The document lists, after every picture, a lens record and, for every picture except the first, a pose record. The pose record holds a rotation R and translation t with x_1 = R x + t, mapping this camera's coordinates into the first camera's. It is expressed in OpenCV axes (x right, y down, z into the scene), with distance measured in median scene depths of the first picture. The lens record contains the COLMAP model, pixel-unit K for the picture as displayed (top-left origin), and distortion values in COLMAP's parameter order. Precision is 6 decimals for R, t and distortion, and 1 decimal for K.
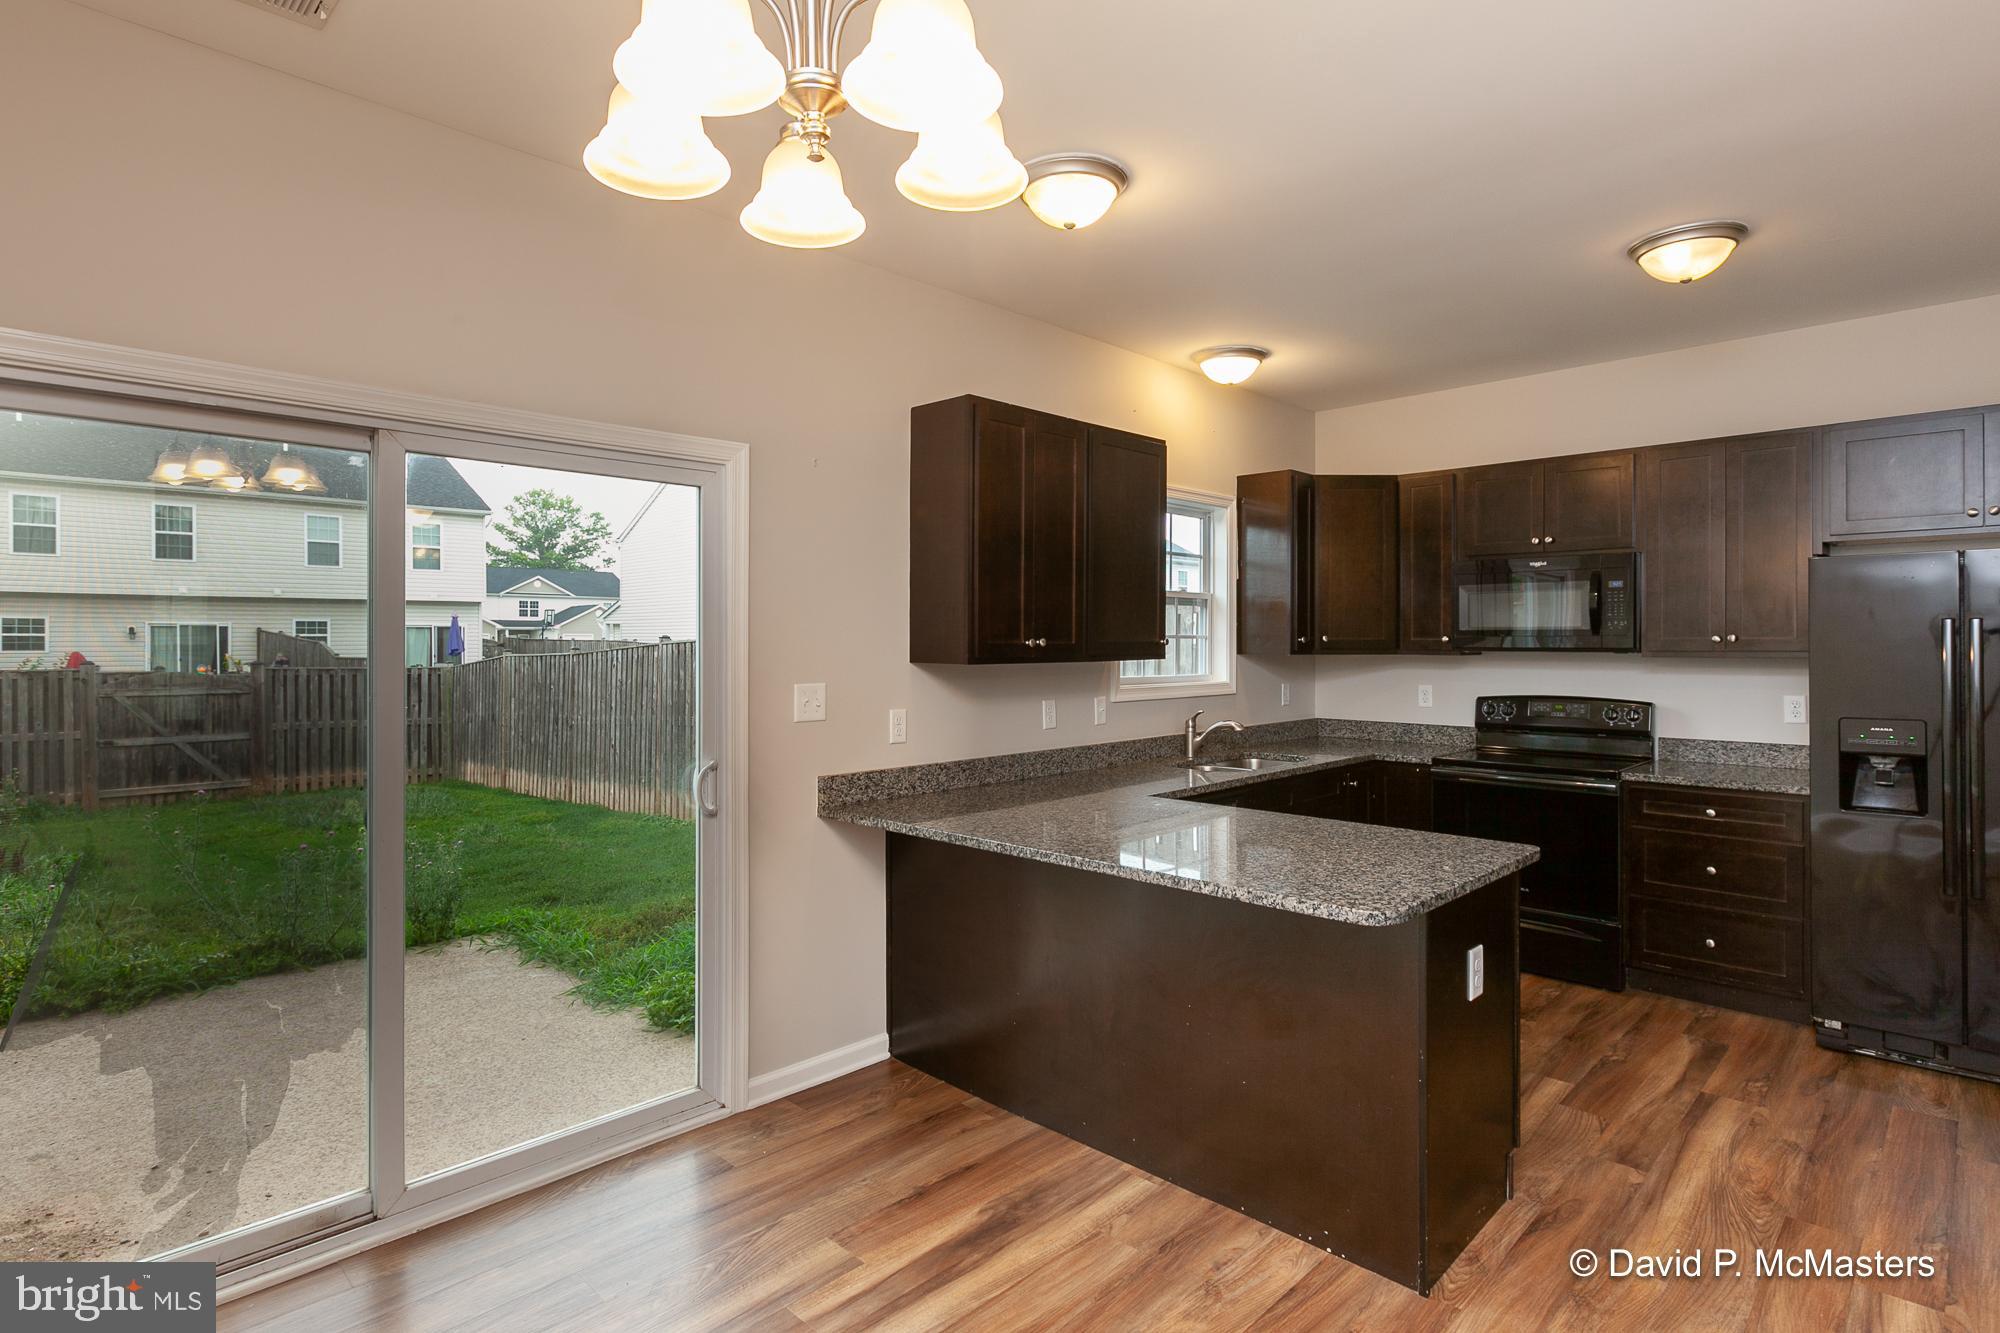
lens RADIAL K [[1016.9, 0, 1005.3], [0, 1016.9, 651.3], [0, 0, 1]] dist [0.002637, -0.002776]
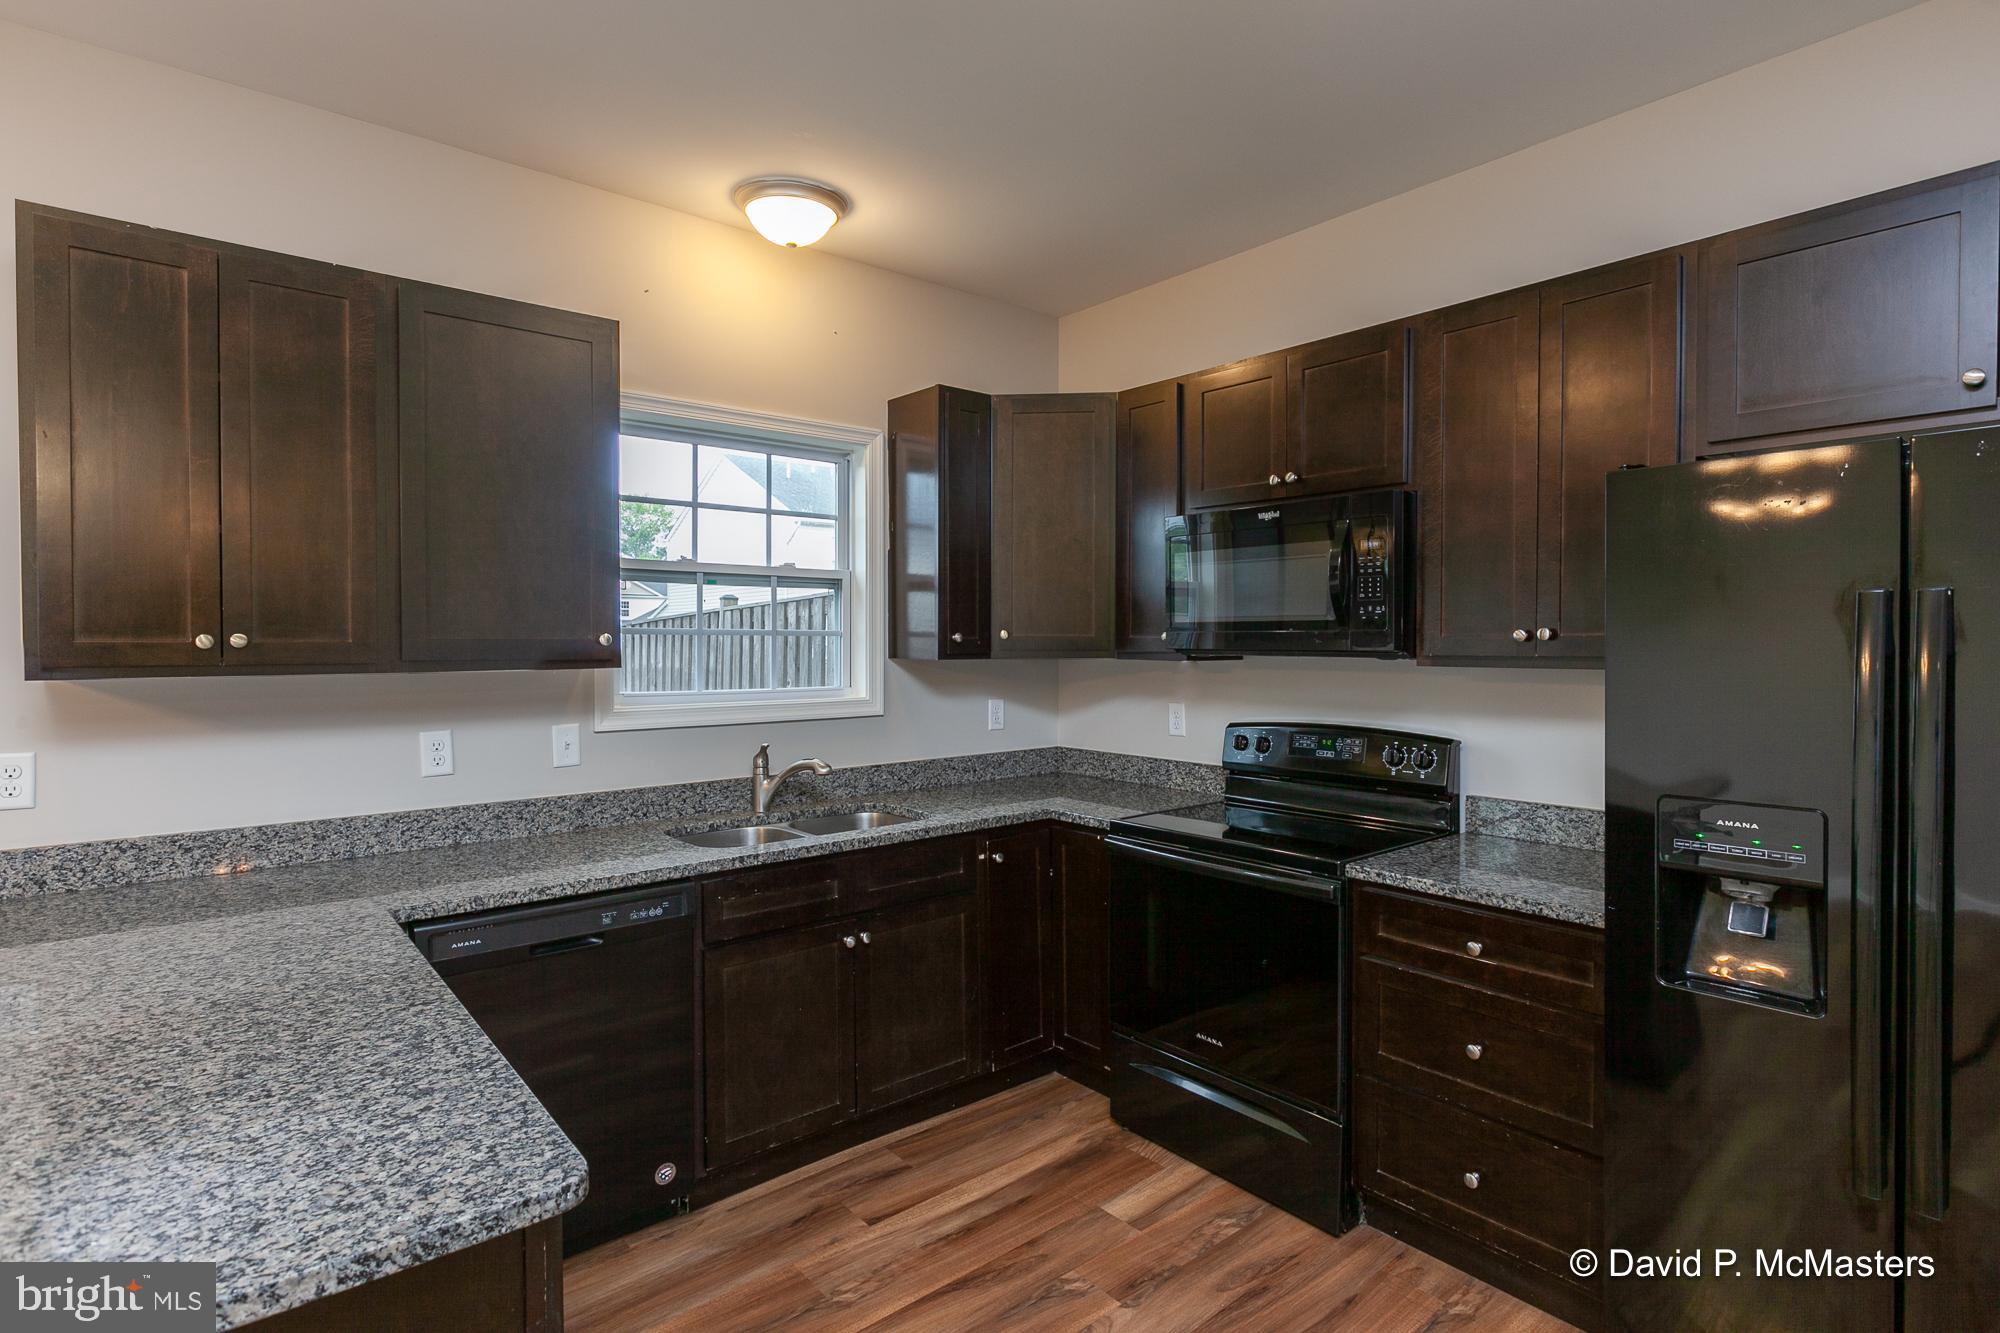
lens RADIAL K [[1016.9, 0, 999.1], [0, 1016.9, 655.1], [0, 0, 1]] dist [0.002637, -0.002776]
pose [[0.994401, 0.001259, -0.105665, 0.442608], [-0.000347, 0.999963, 0.008650, -0.005827], [0.105672, -0.008564, 0.994364, 0.377418]]
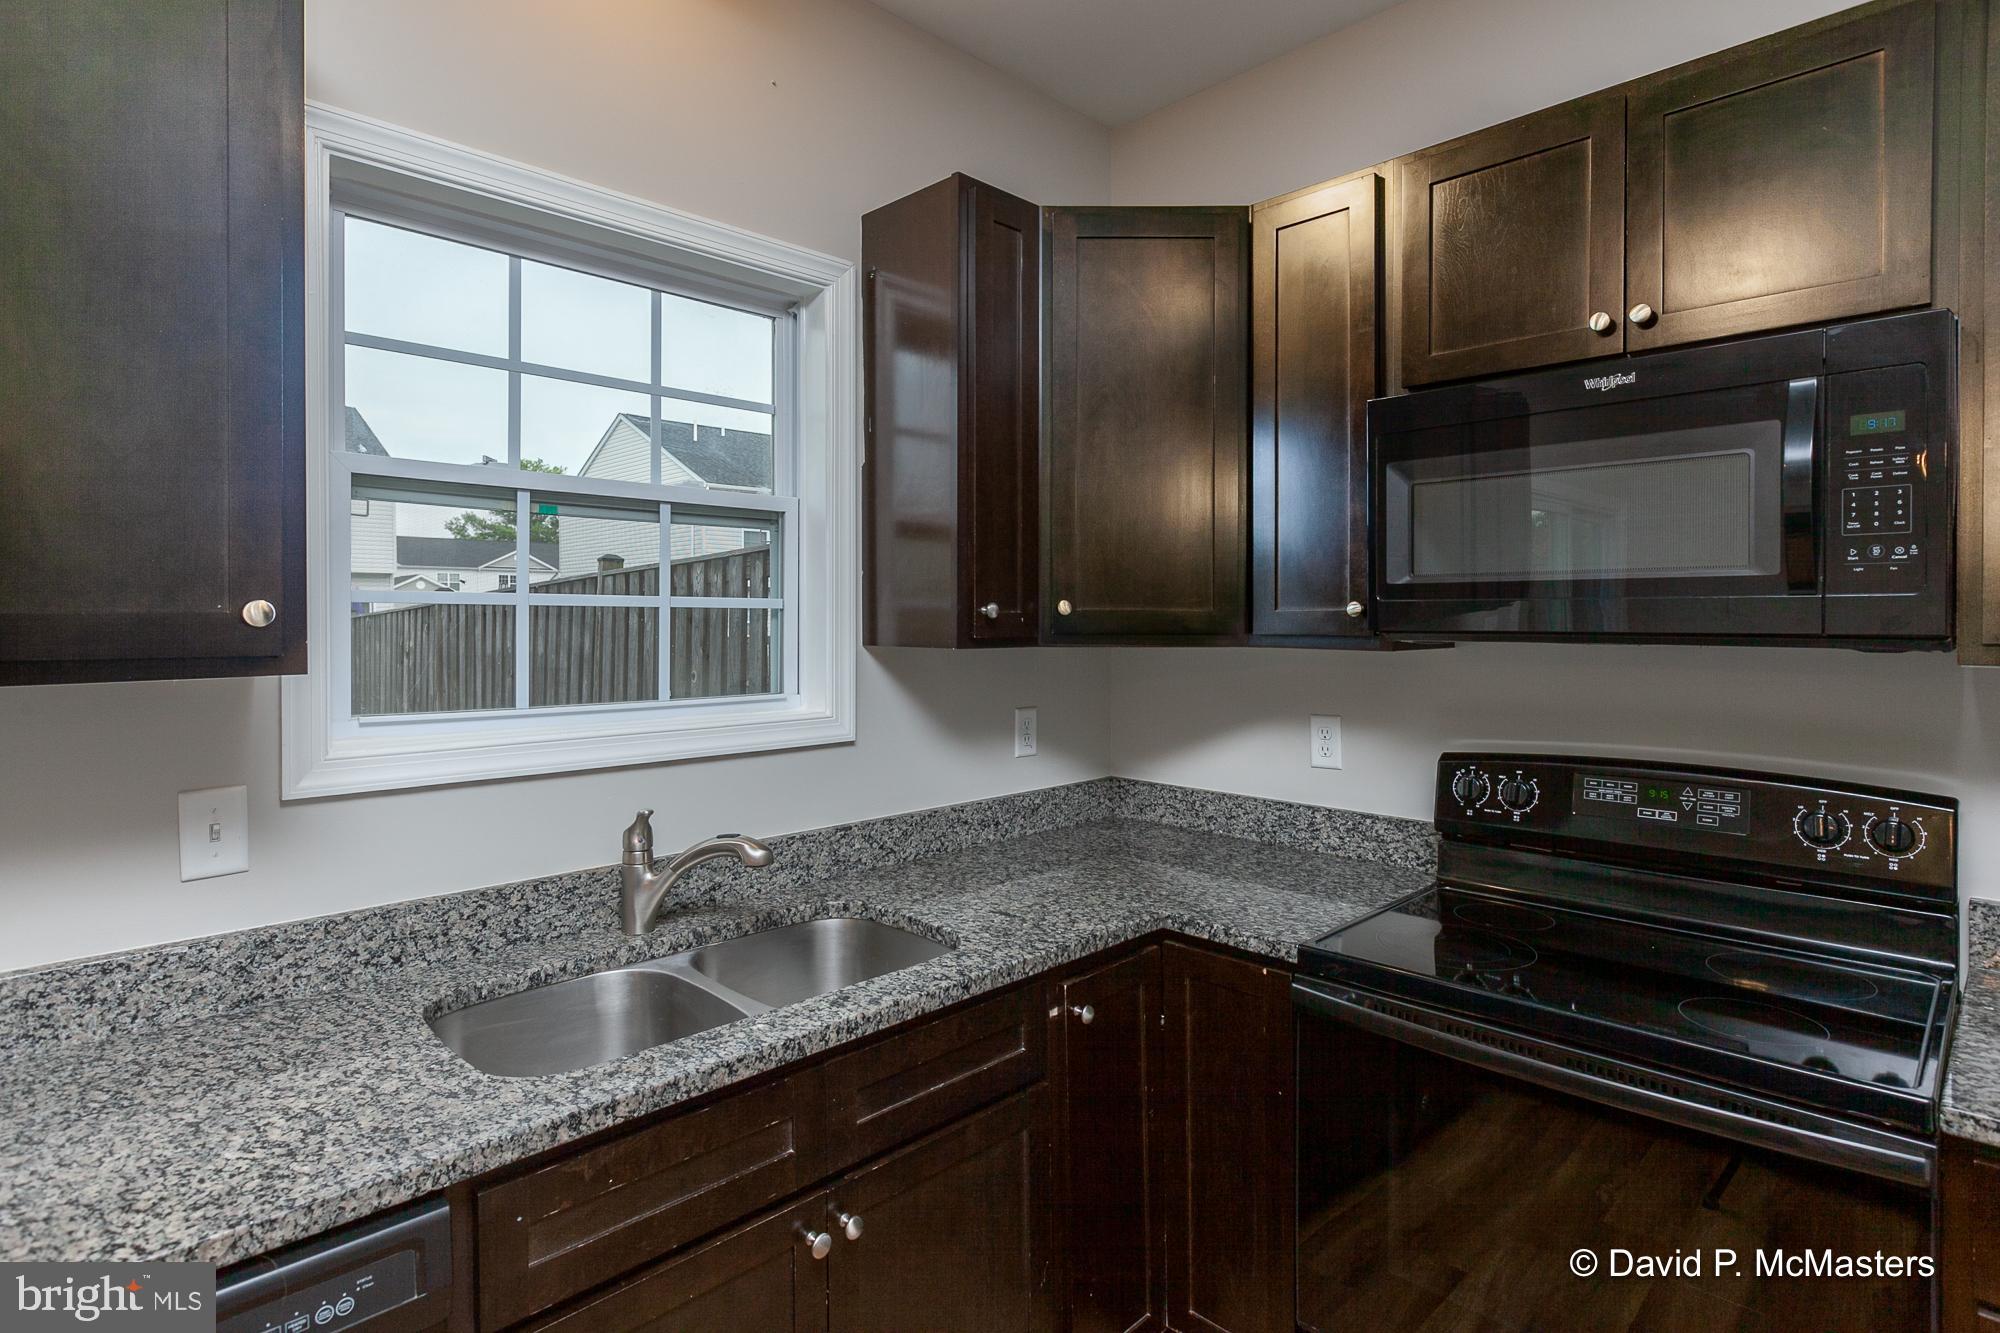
lens RADIAL K [[1016.9, 0, 1005.1], [0, 1016.9, 626.1], [0, 0, 1]] dist [0.002637, -0.002776]
pose [[0.999872, 0.000692, -0.015960, 0.344605], [-0.000690, 1.000000, 0.000079, -0.005594], [0.015960, -0.000068, 0.999873, 0.690309]]
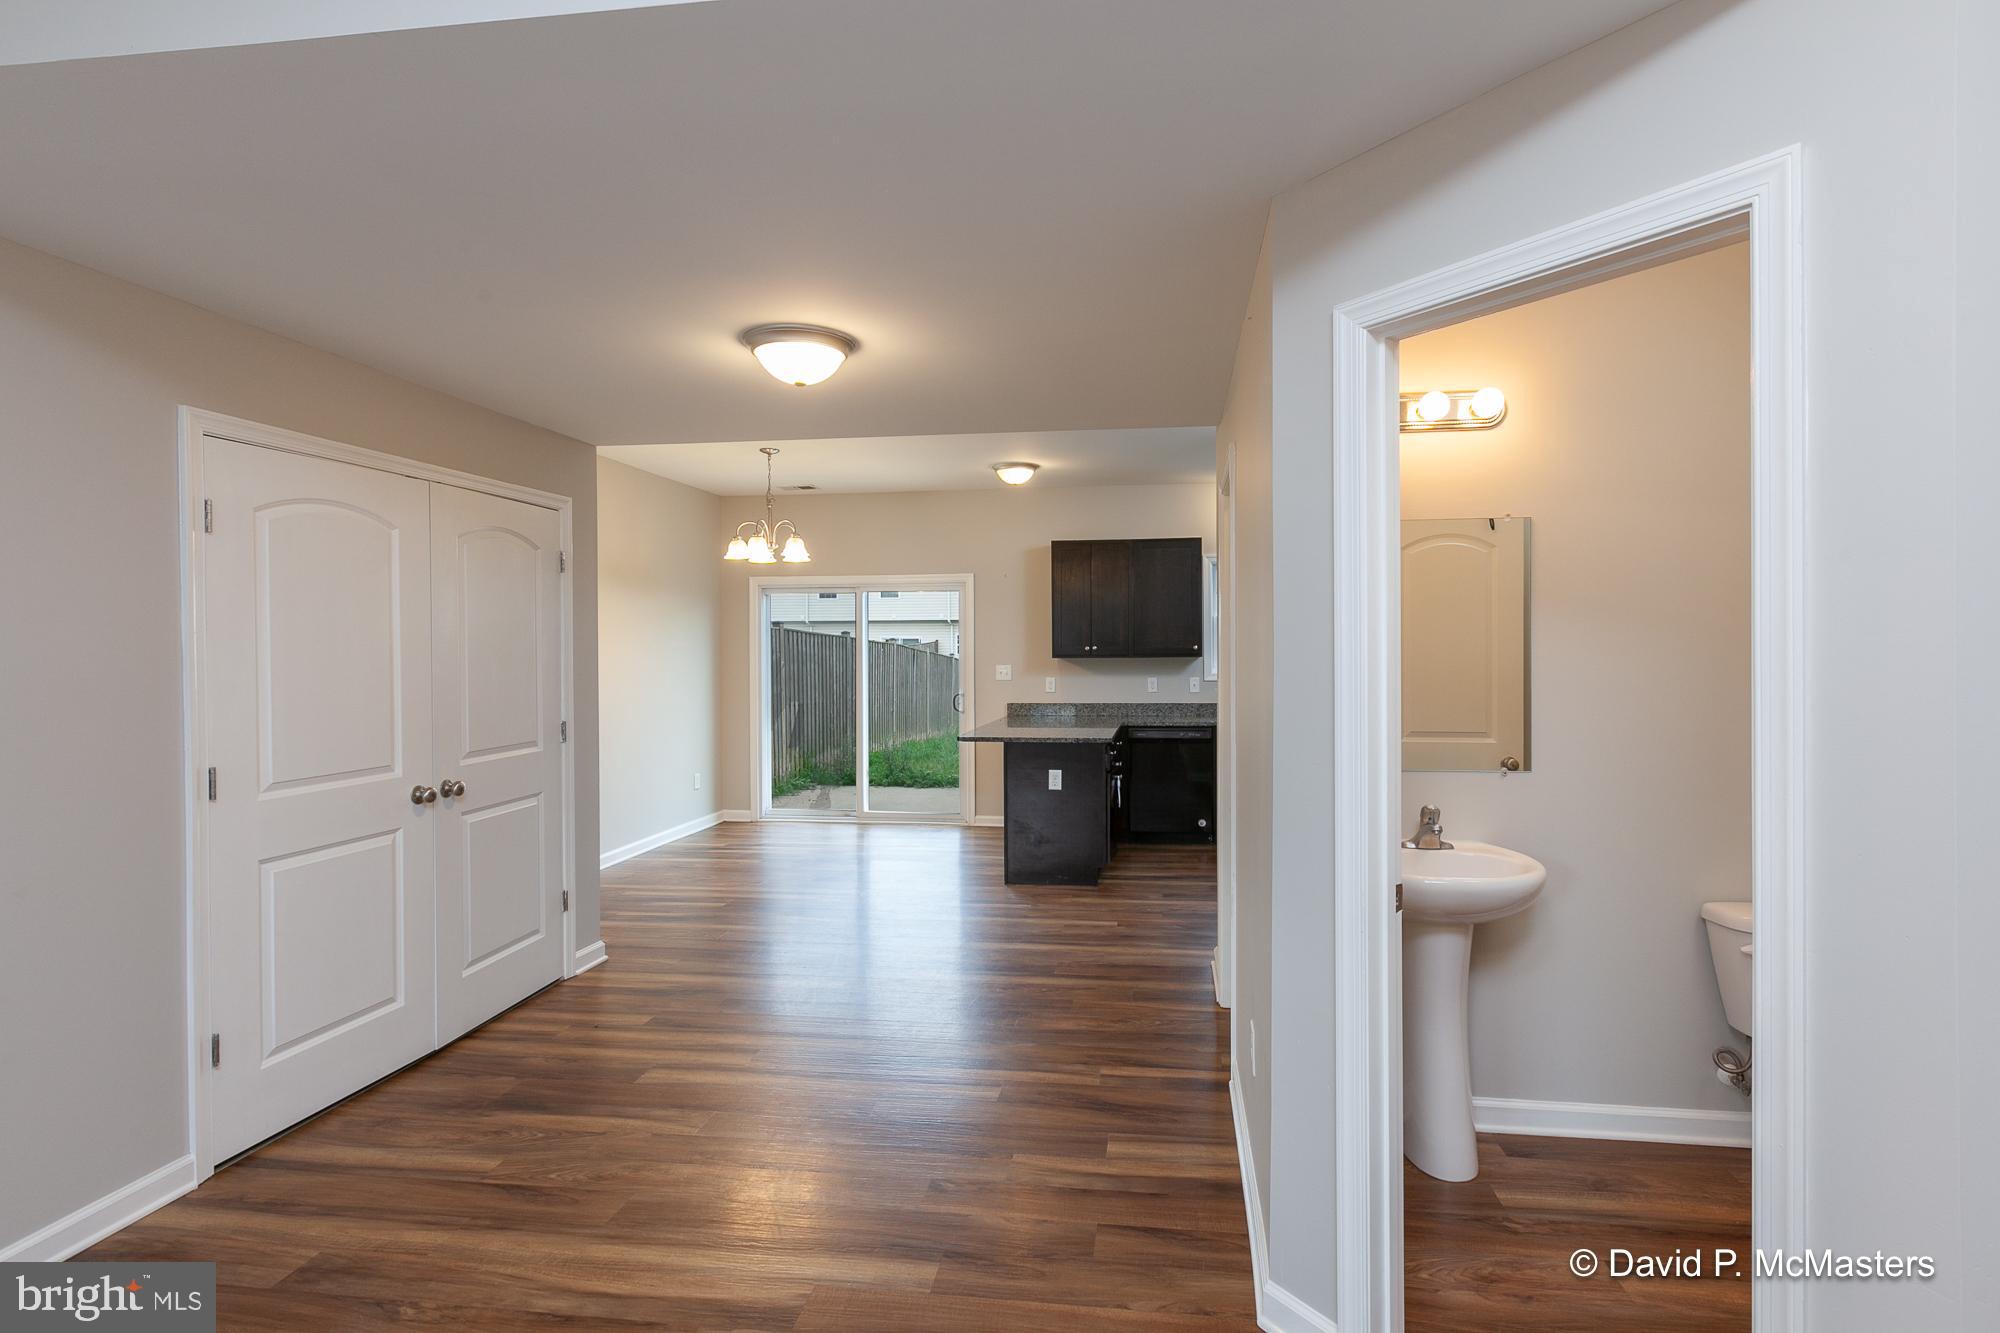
lens RADIAL K [[967.1, 0, 1021.6], [0, 967.1, 653.2], [0, 0, 1]] dist [0.025031, -0.003303]
pose [[0.587708, 0.002279, -0.809070, 1.318109], [-0.003127, 0.999995, 0.000546, 0.000706], [0.809067, 0.002209, 0.587712, -0.268965]]
